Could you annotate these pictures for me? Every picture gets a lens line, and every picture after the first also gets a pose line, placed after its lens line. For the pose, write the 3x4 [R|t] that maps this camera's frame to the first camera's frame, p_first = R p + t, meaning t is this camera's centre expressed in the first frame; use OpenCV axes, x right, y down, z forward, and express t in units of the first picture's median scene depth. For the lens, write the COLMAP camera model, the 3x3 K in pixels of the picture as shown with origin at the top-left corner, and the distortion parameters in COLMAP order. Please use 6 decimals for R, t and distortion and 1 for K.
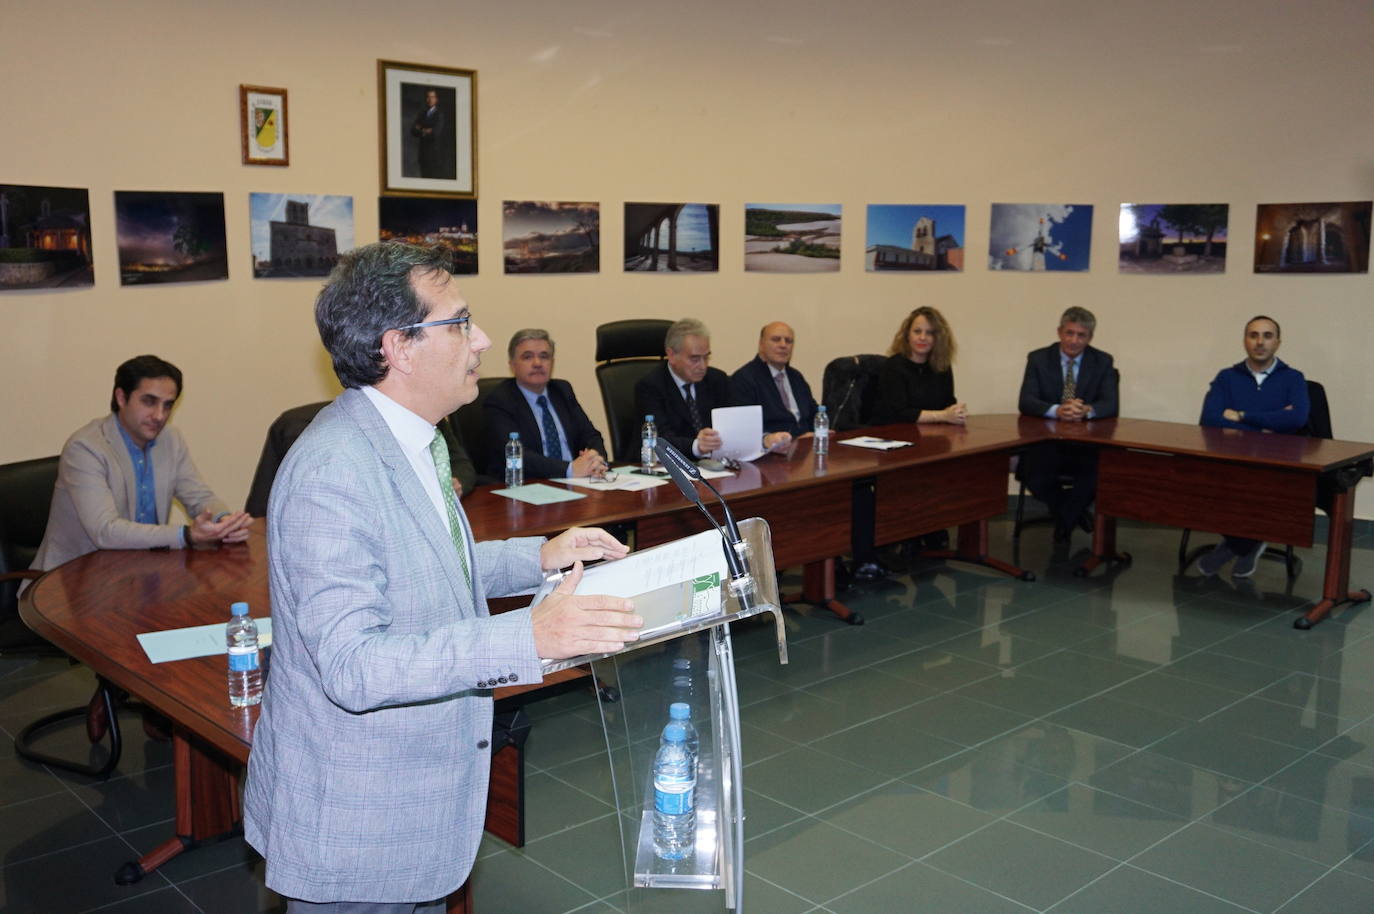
lens RADIAL K [[1356.0, 0, 687.9], [0, 1356.0, 449.9], [0, 0, 1]] dist [-0.004309, 0.013079]
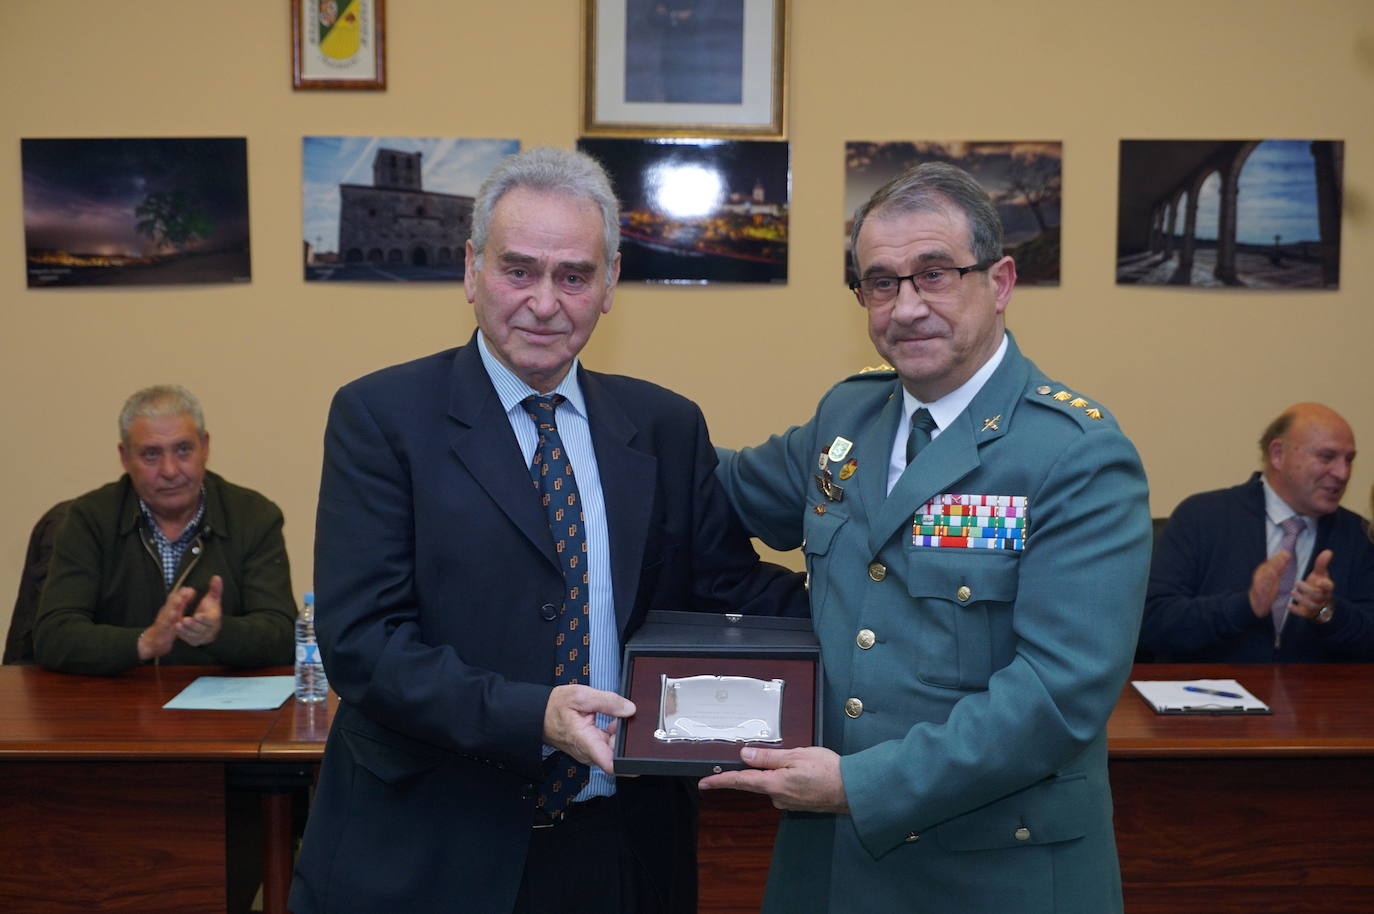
lens RADIAL K [[2552.6, 0, 688.9], [0, 2552.6, 455.4], [0, 0, 1]] dist [-0.006324, 0.179139]
pose [[0.738503, 0.065465, -0.671065, 0.467668], [-0.105411, 0.994247, -0.019012, -0.040587], [0.665959, 0.084778, 0.741155, 0.251985]]
